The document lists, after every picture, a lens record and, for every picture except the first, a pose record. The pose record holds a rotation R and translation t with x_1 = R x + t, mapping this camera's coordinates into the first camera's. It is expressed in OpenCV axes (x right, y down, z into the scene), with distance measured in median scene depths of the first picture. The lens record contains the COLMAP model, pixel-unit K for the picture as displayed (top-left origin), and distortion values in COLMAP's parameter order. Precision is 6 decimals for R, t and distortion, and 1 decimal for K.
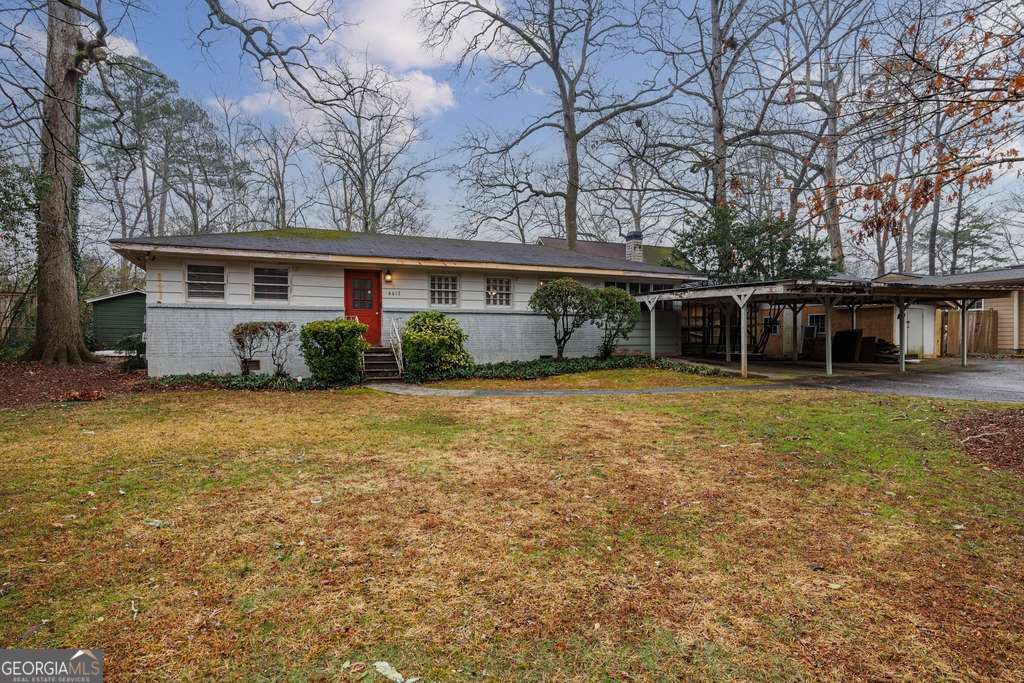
lens RADIAL K [[595.5, 0, 512.0], [0, 595.5, 341.5], [0, 0, 1]] dist [0.005745, 0.000171]
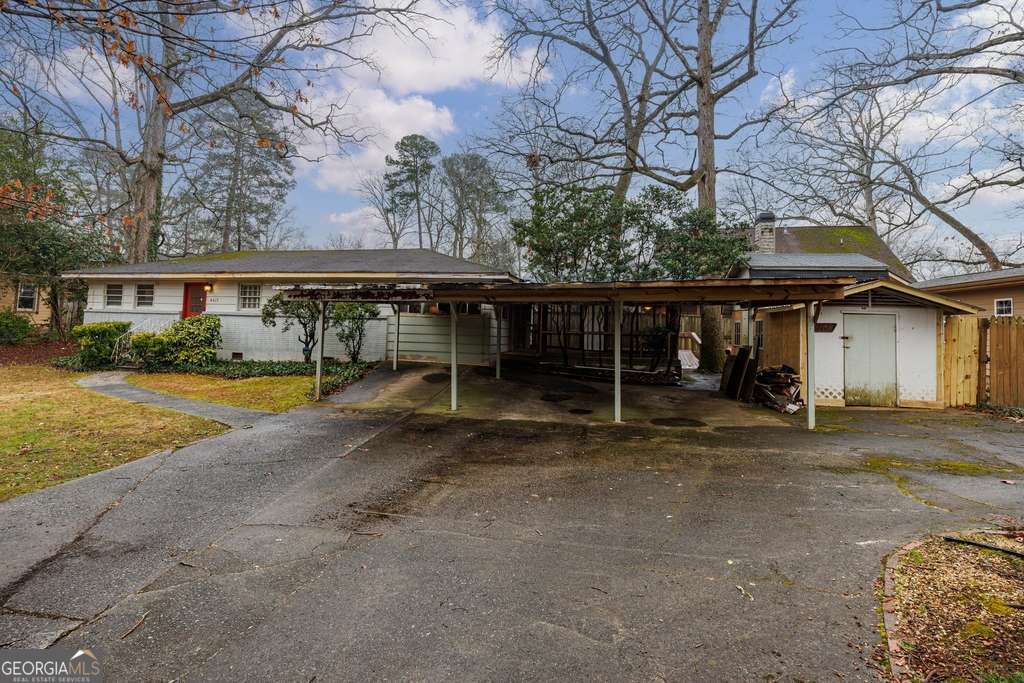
lens RADIAL K [[493.9, 0, 472.8], [0, 493.9, 308.7], [0, 0, 1]] dist [-0.003567, -0.000776]
pose [[0.774951, 0.002963, -0.632014, 0.893162], [-0.029382, 0.999077, -0.031343, -0.046003], [0.631338, 0.042859, 0.774323, 0.533226]]
